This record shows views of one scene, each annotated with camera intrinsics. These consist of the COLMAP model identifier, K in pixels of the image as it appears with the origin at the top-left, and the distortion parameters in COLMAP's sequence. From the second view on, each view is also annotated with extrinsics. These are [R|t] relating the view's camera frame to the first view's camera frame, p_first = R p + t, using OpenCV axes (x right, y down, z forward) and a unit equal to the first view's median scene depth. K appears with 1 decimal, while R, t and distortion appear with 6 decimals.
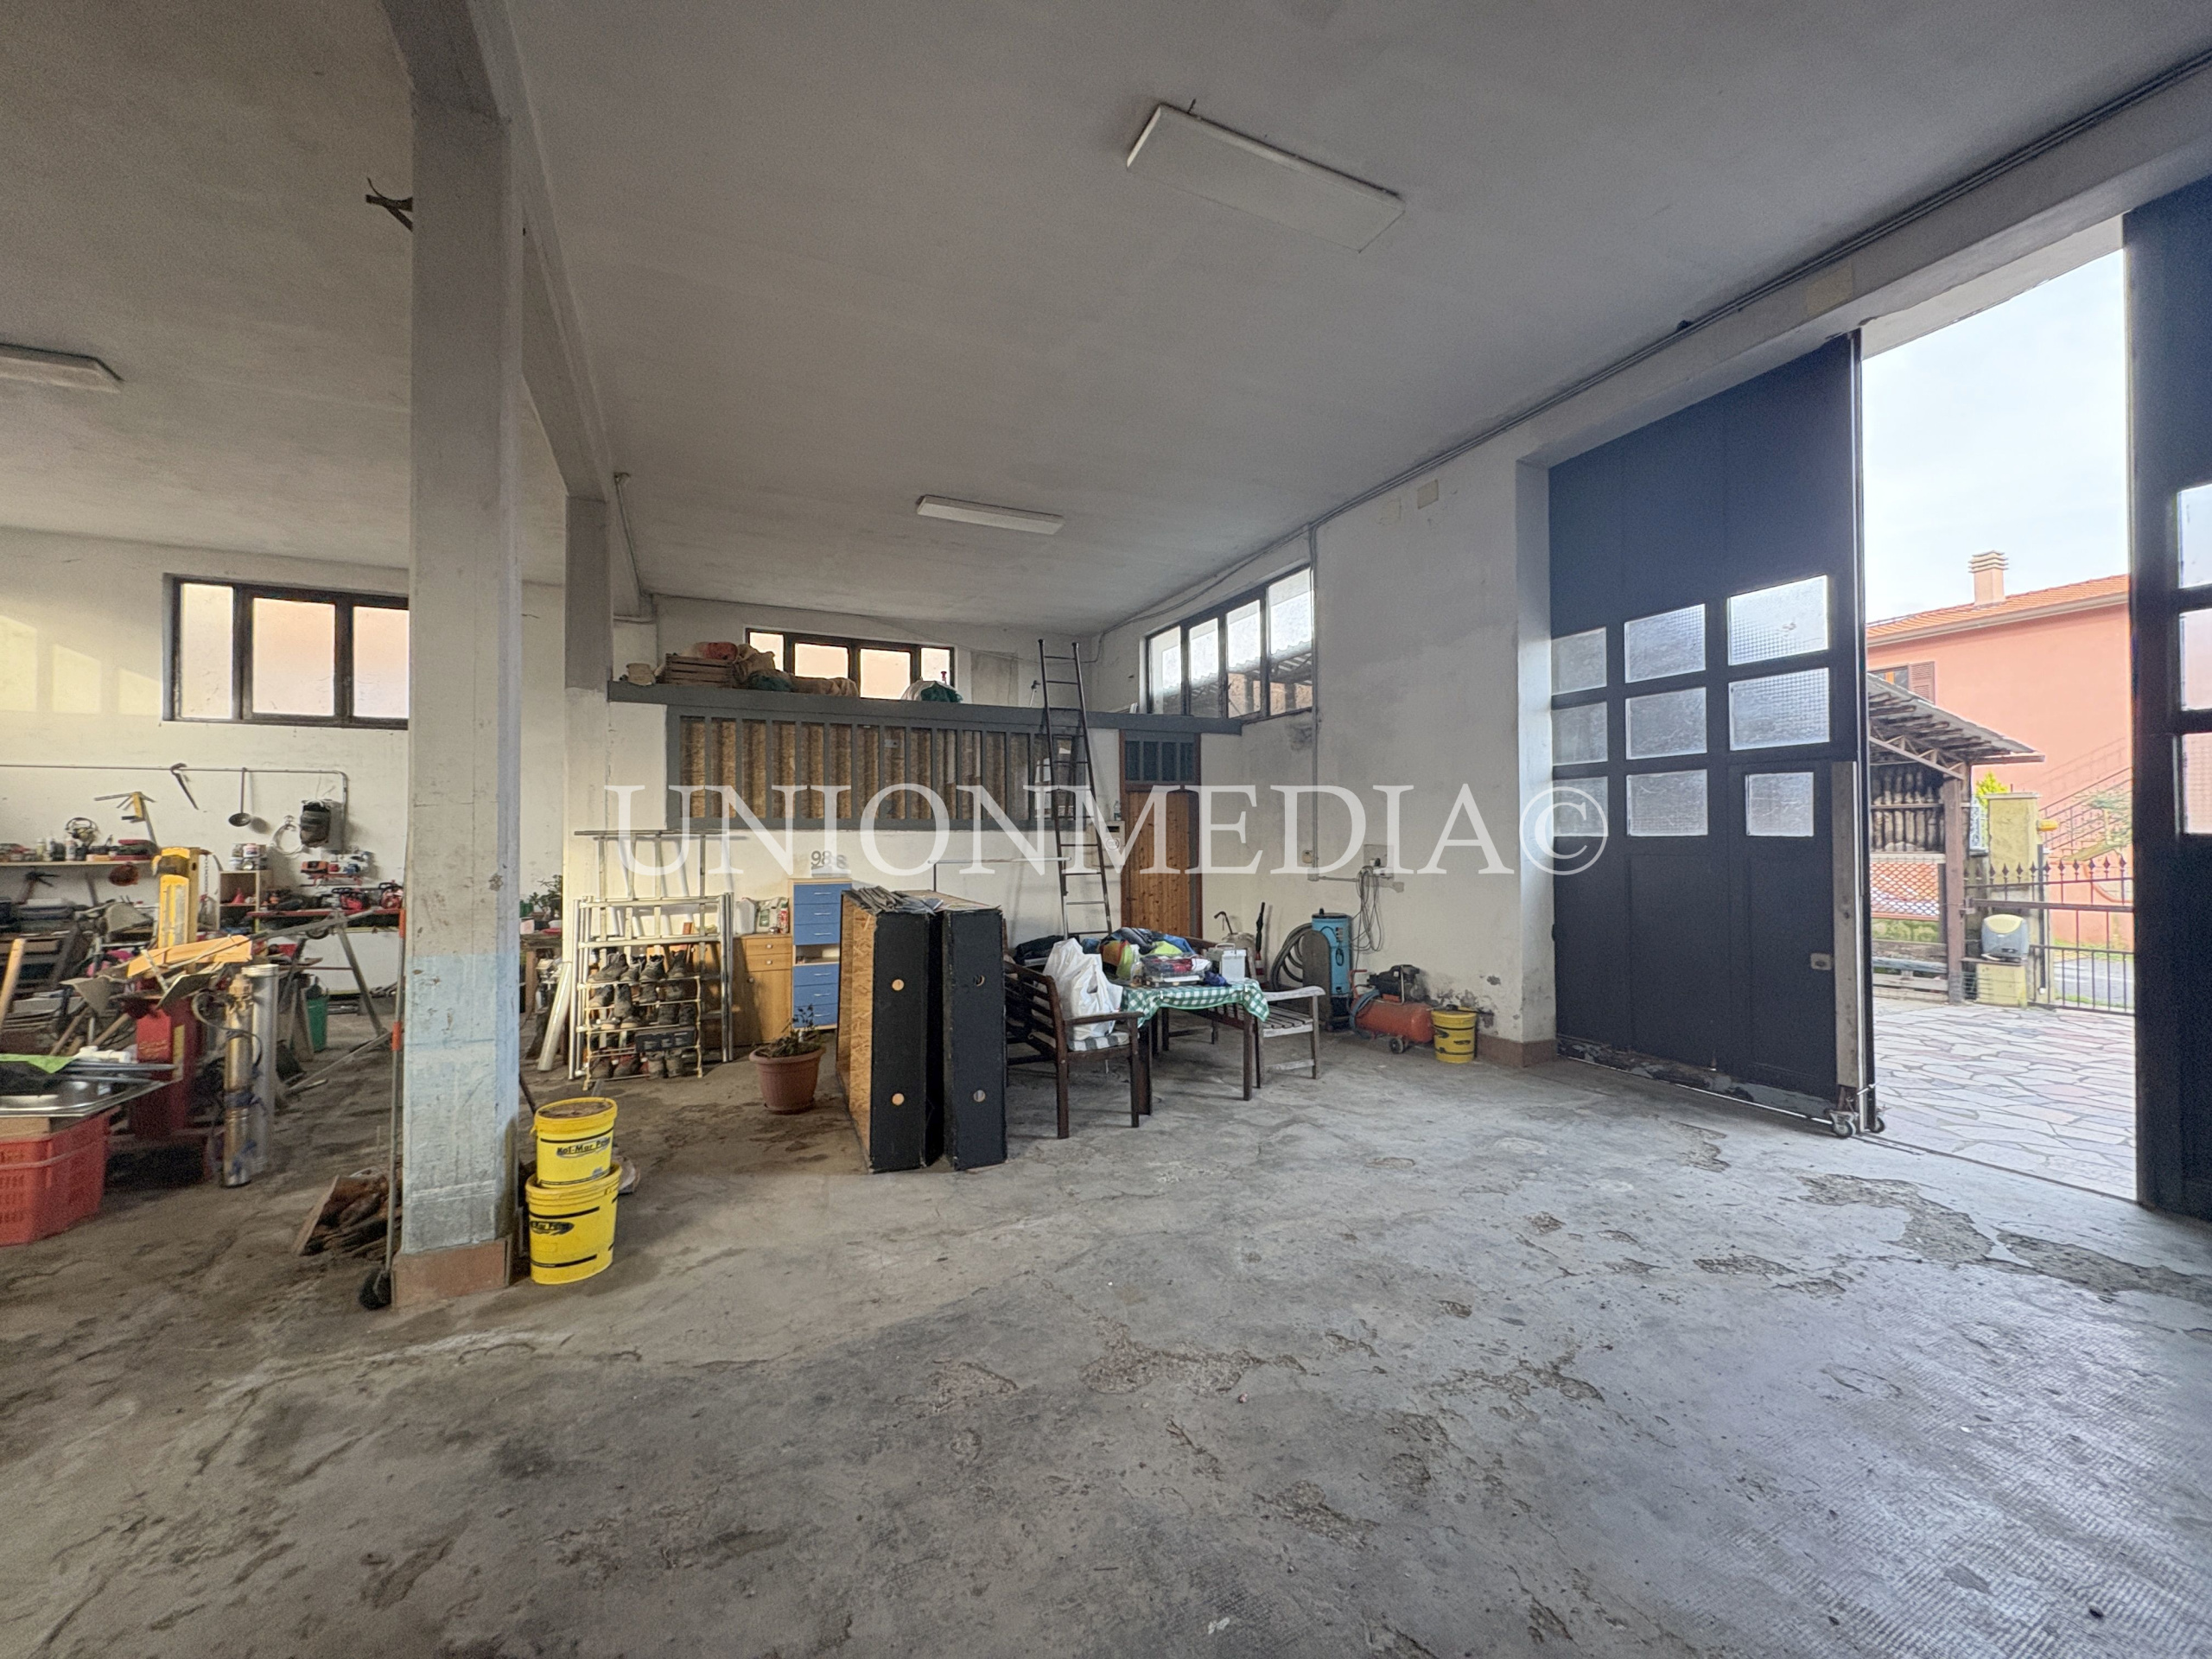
lens RADIAL K [[877.7, 0, 1107.9], [0, 877.7, 826.3], [0, 0, 1]] dist [0.000478, 0.000162]
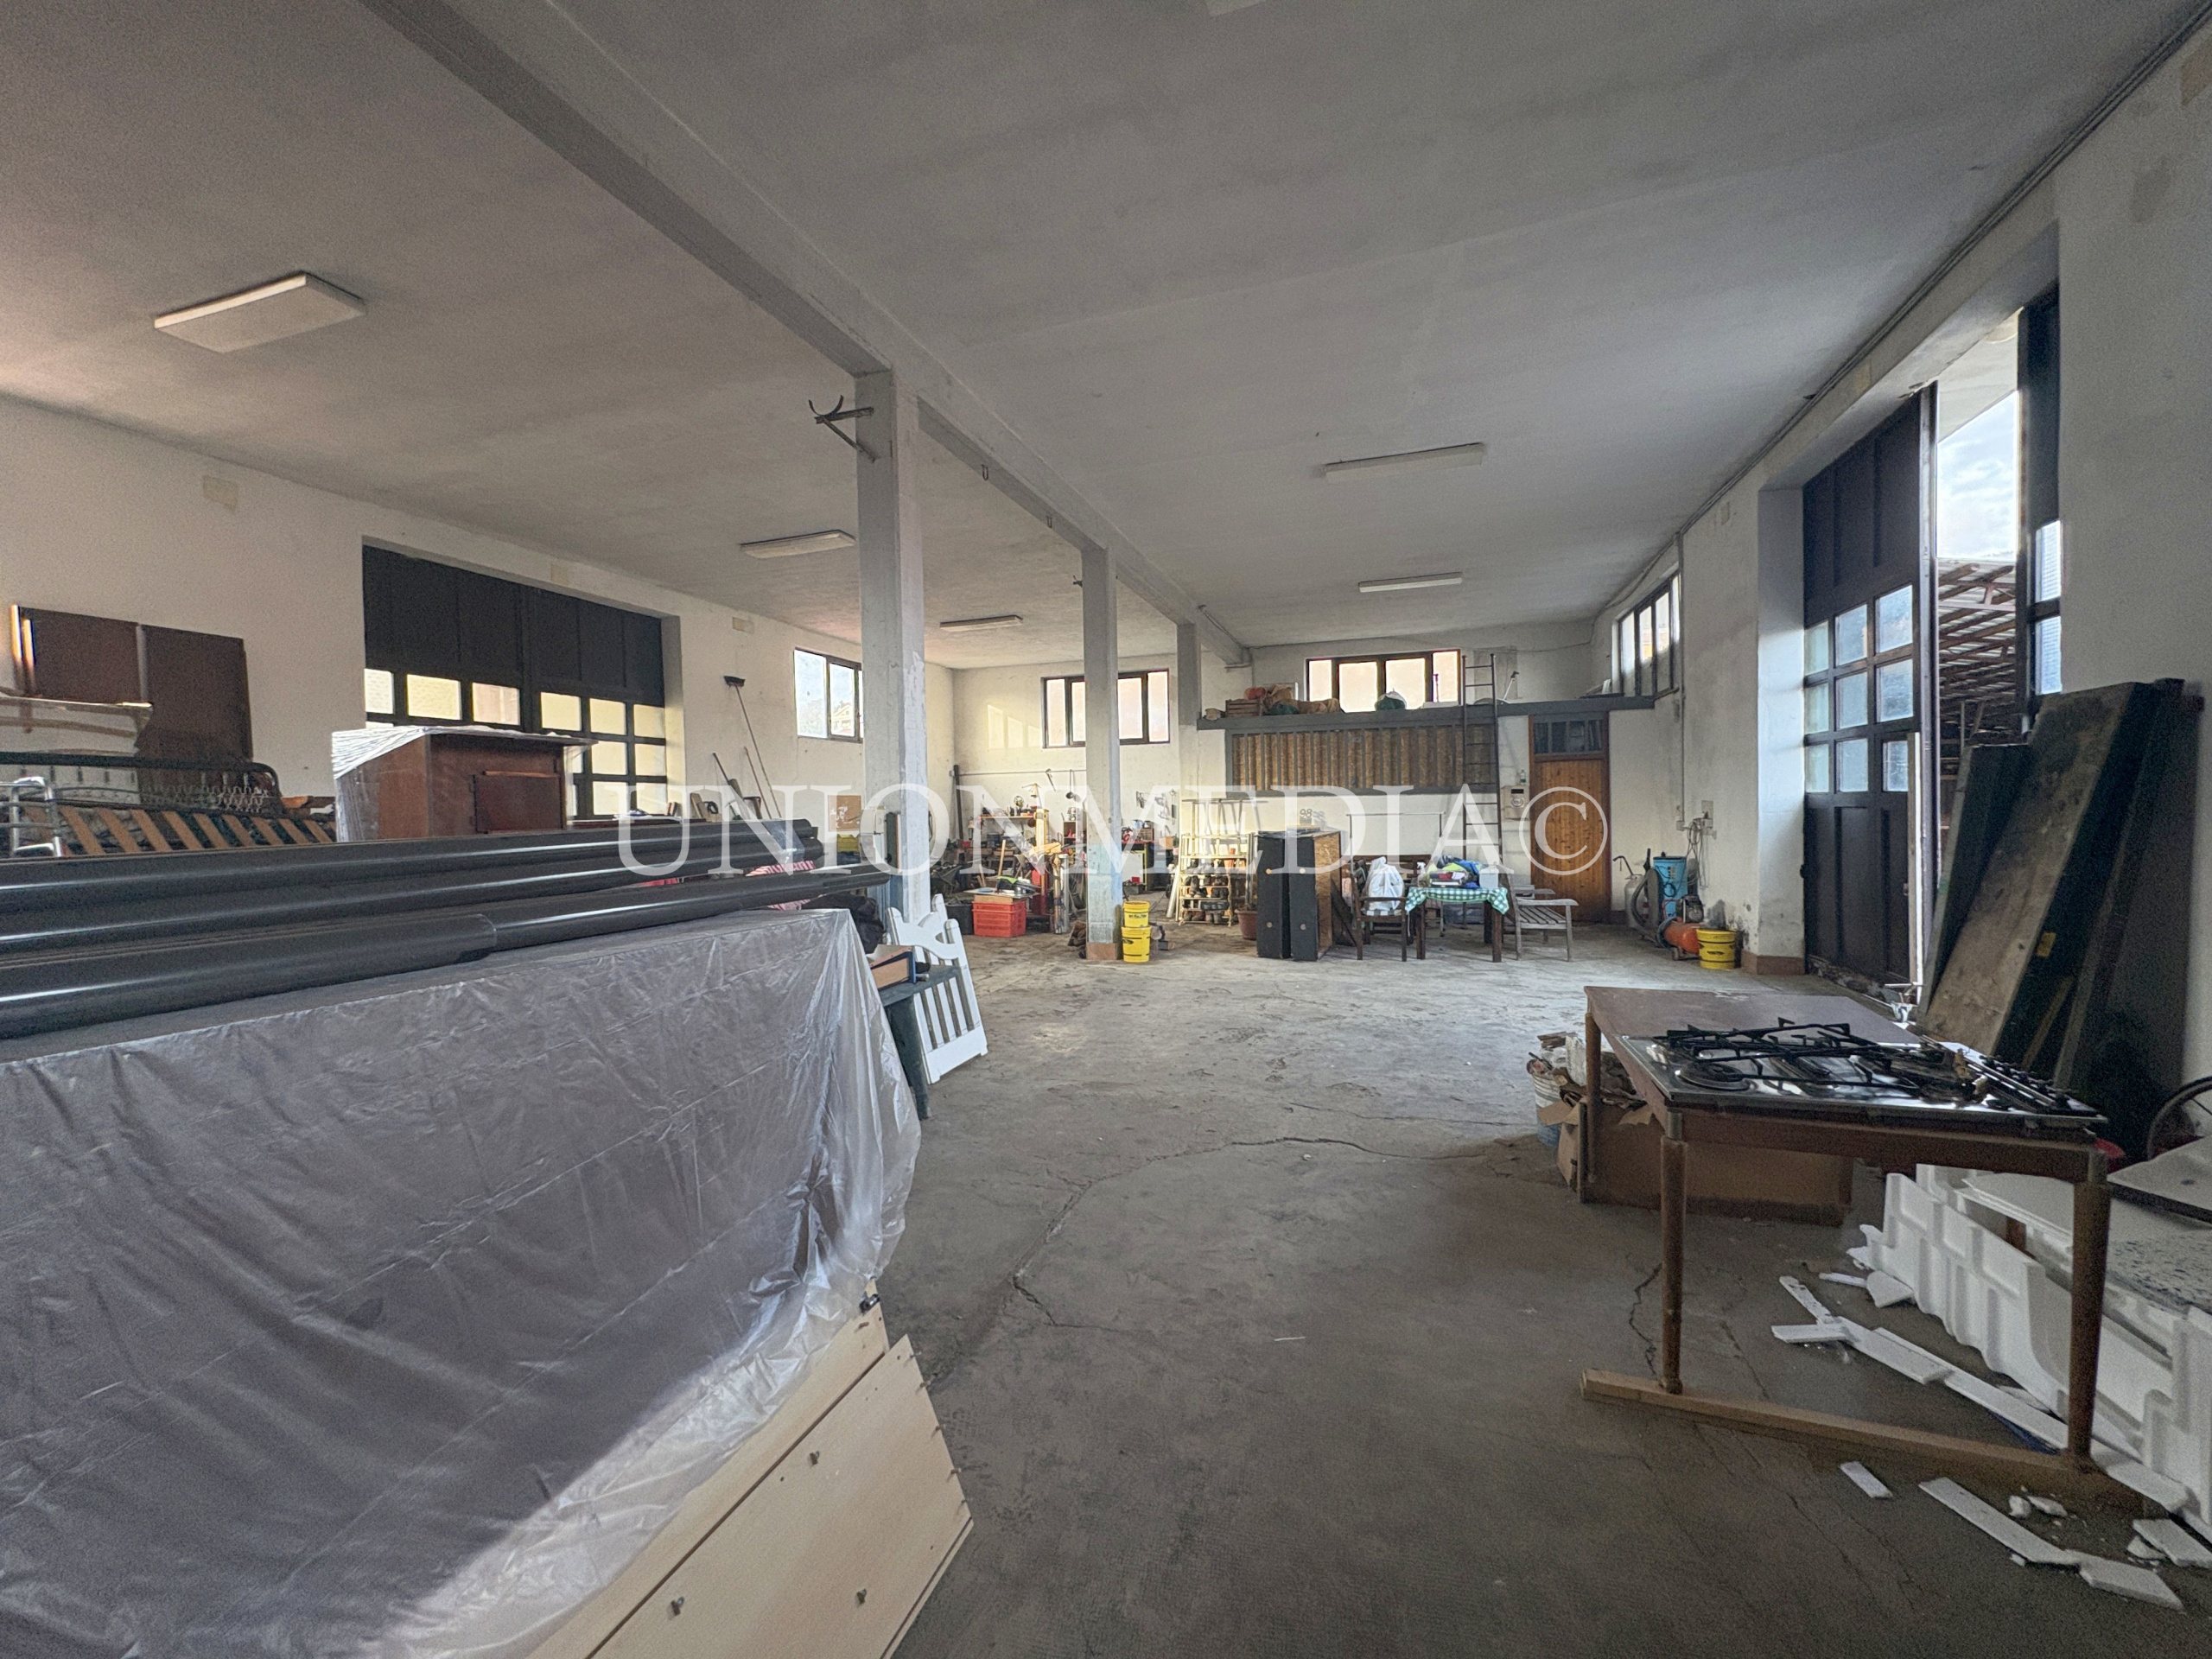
lens RADIAL K [[878.7, 0, 1108.3], [0, 878.7, 822.9], [0, 0, 1]] dist [0.001246, 0.000231]
pose [[0.721305, 0.003826, -0.692607, 0.693251], [0.025156, 0.999180, 0.031717, -0.009675], [0.692160, -0.040301, 0.720618, -0.578318]]
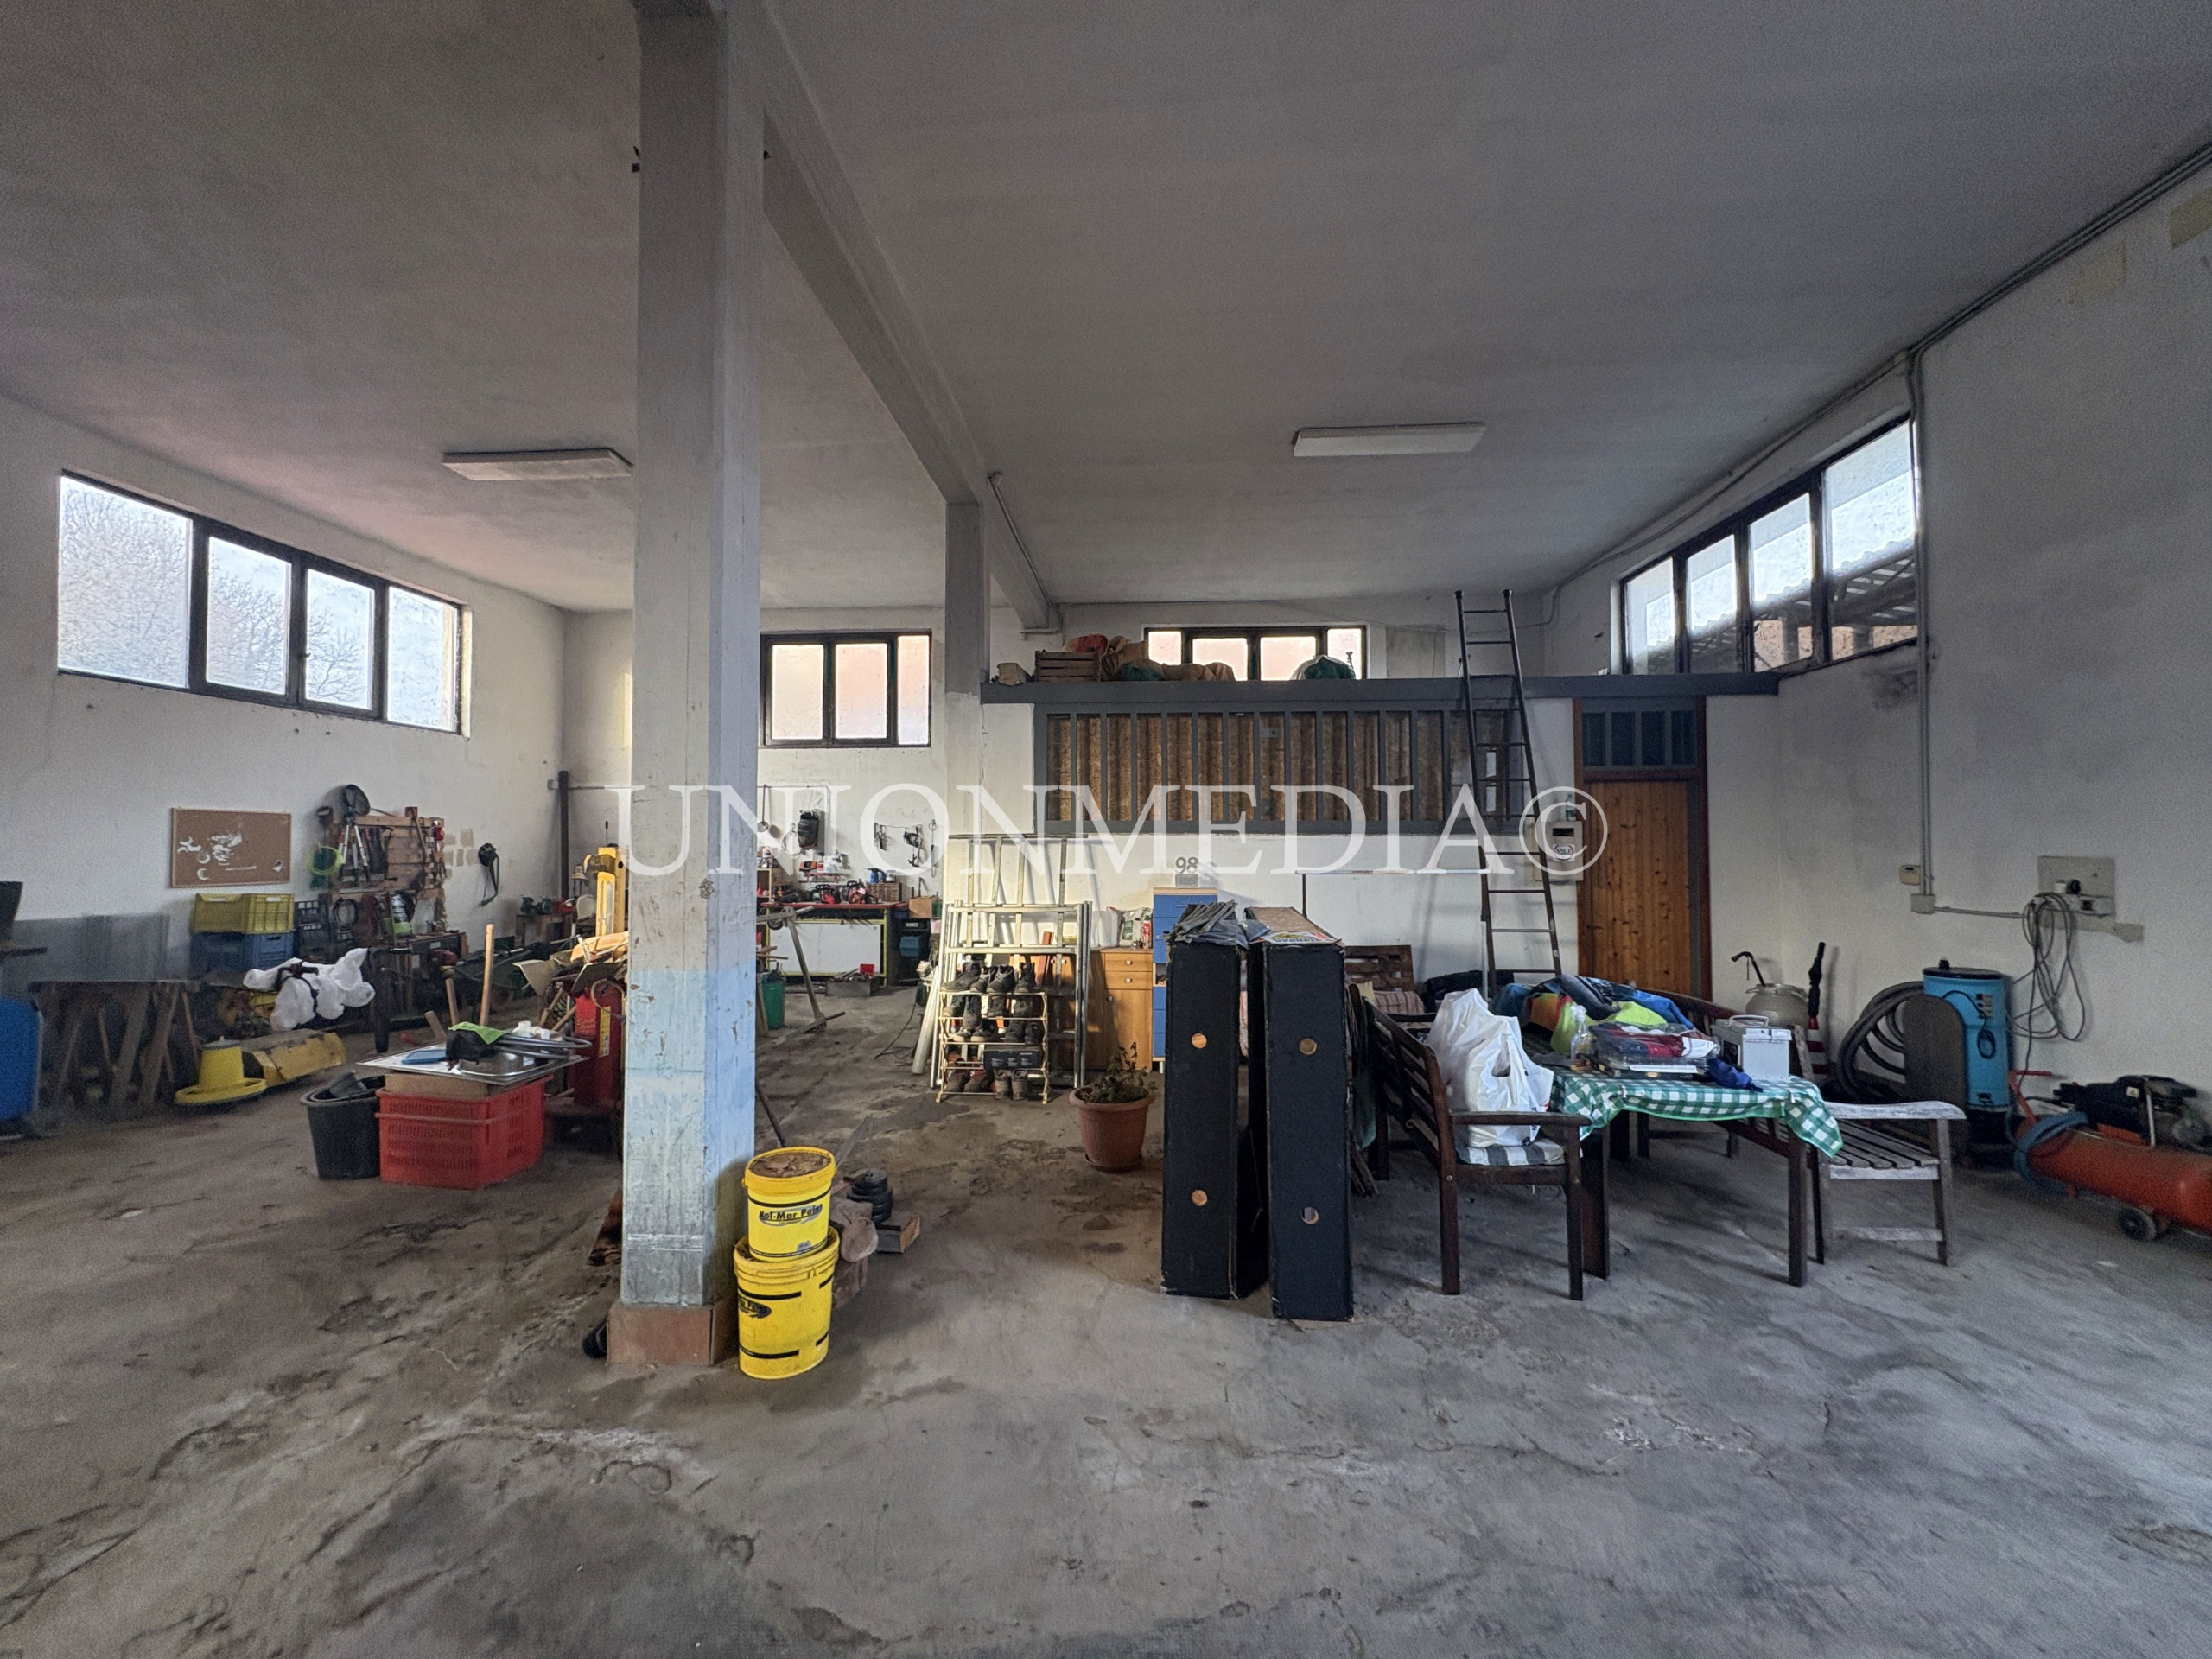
lens RADIAL K [[877.7, 0, 1107.9], [0, 877.7, 826.3], [0, 0, 1]] dist [0.000478, 0.000162]
pose [[0.877168, -0.006690, -0.480136, 0.034189], [0.002518, 0.999953, -0.009332, 0.006129], [0.480176, 0.006977, 0.877144, 0.232508]]
